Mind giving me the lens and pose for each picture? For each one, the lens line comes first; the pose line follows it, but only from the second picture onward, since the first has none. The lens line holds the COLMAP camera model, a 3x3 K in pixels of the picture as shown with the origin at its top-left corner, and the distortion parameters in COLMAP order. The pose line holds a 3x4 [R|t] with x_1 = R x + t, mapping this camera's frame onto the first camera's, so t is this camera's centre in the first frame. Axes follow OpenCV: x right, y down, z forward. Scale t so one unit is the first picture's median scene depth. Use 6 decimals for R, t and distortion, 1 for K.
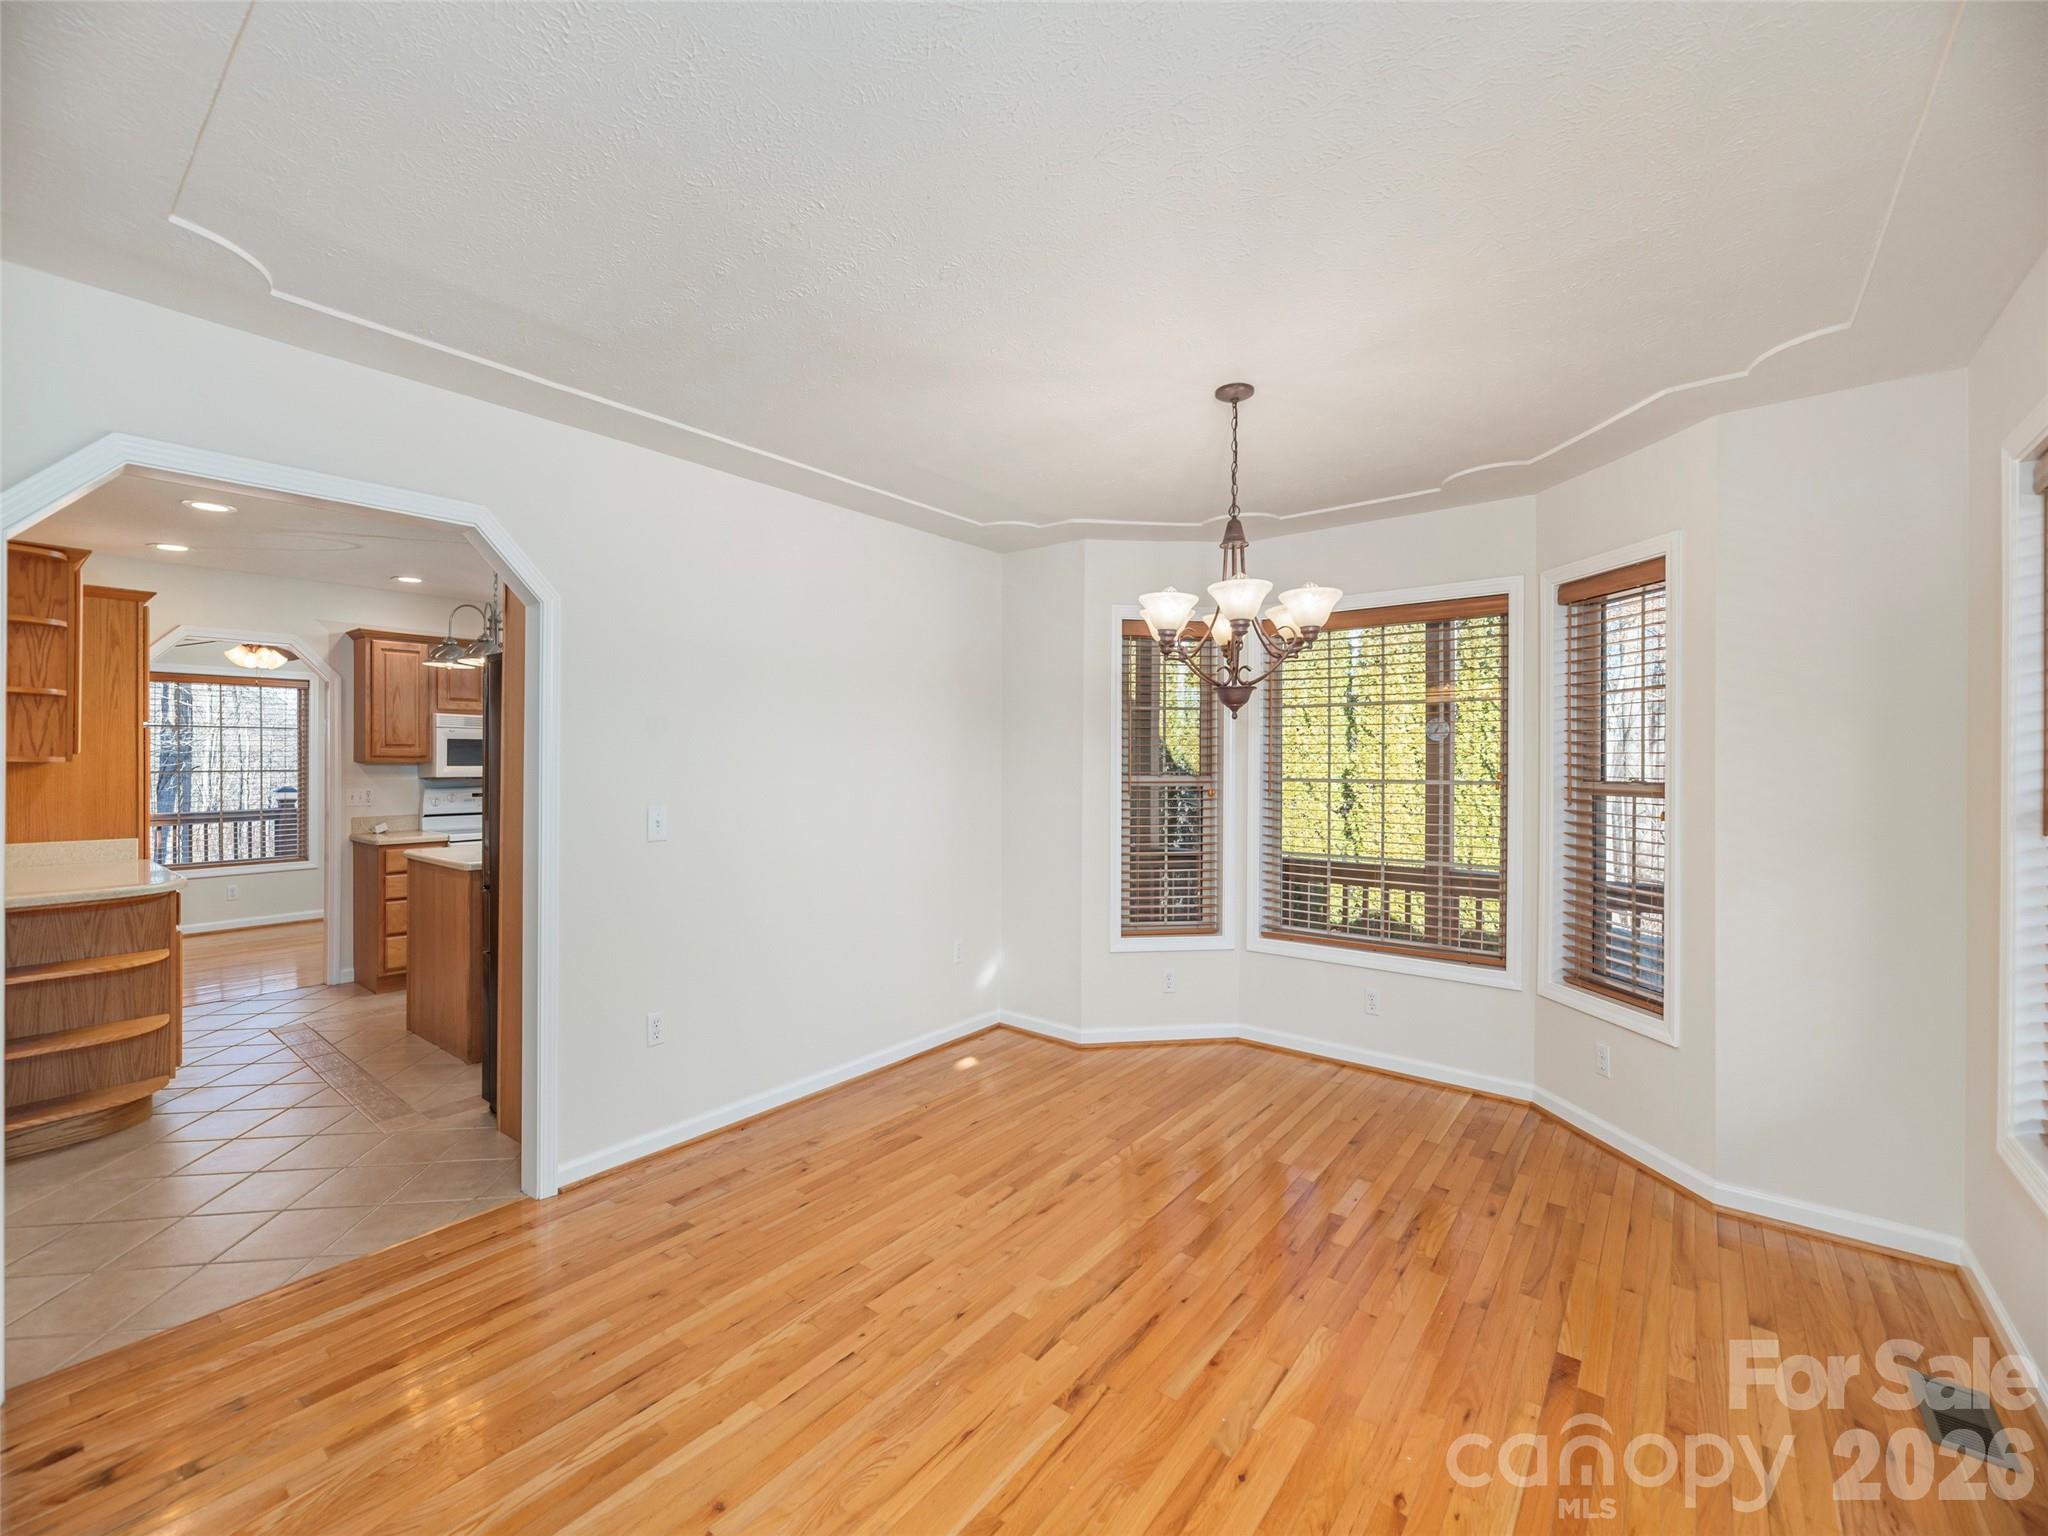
lens RADIAL K [[838.7, 0, 1021.2], [0, 838.7, 754.8], [0, 0, 1]] dist [0.000035, 0.000167]
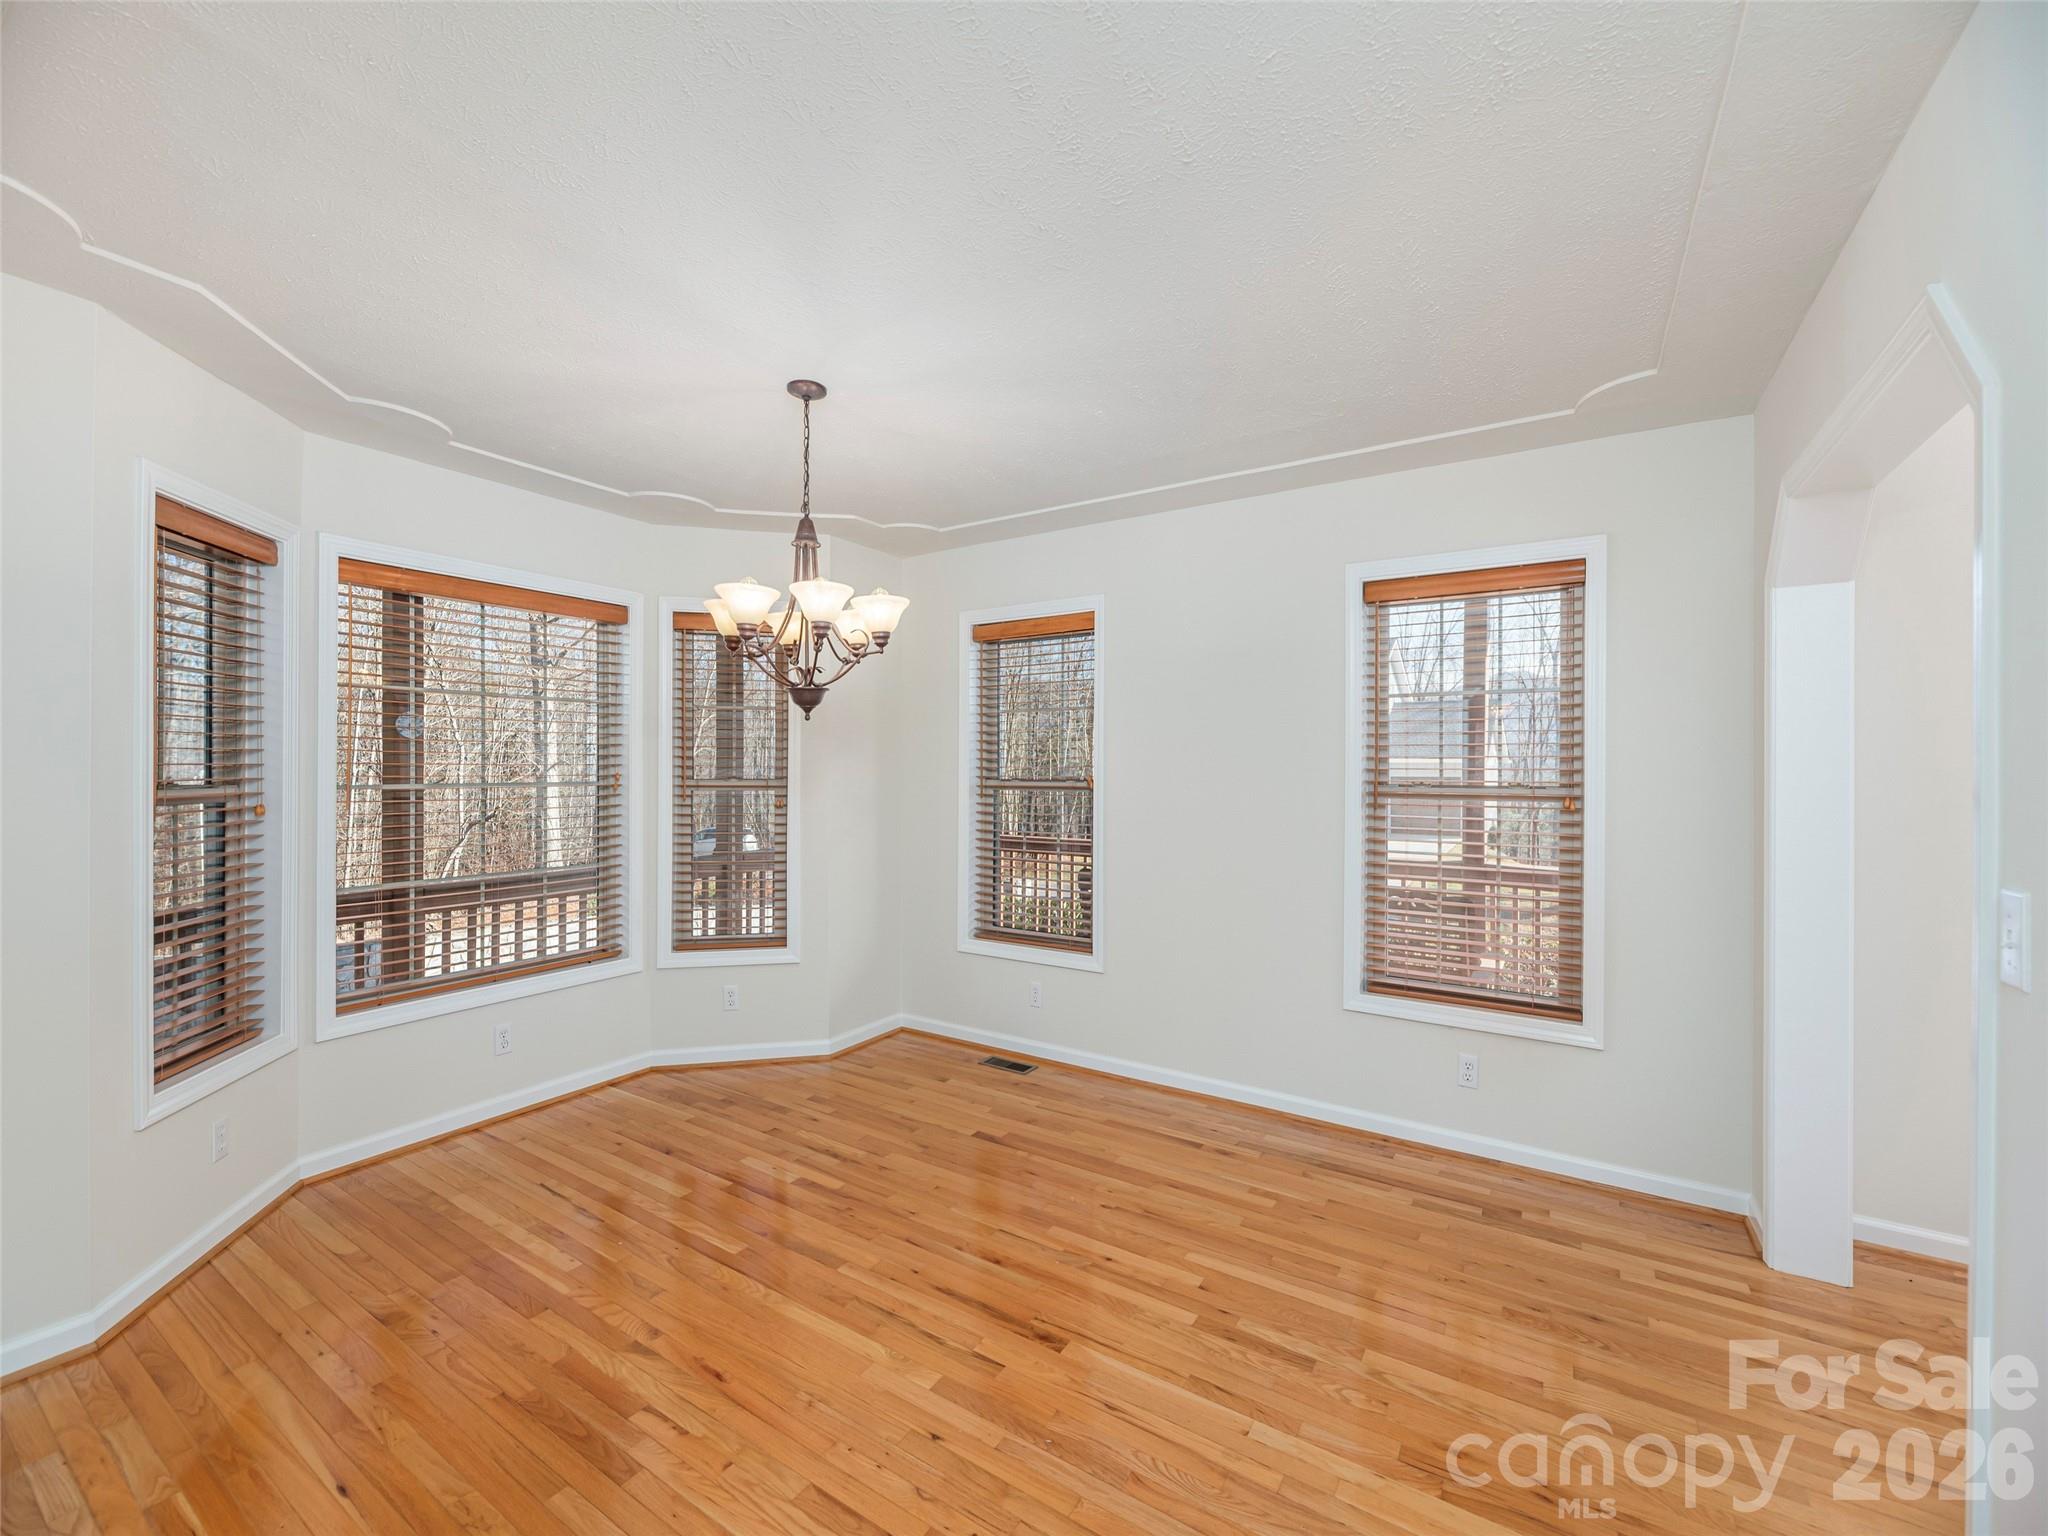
lens RADIAL K [[845.6, 0, 1020.5], [0, 845.6, 760.3], [0, 0, 1]] dist [-0.003397, 0.000181]
pose [[-0.101067, 0.005472, 0.994865, -0.671803], [-0.014584, 0.999869, -0.006981, 0.006812], [-0.994773, -0.015215, -0.100974, 0.747013]]
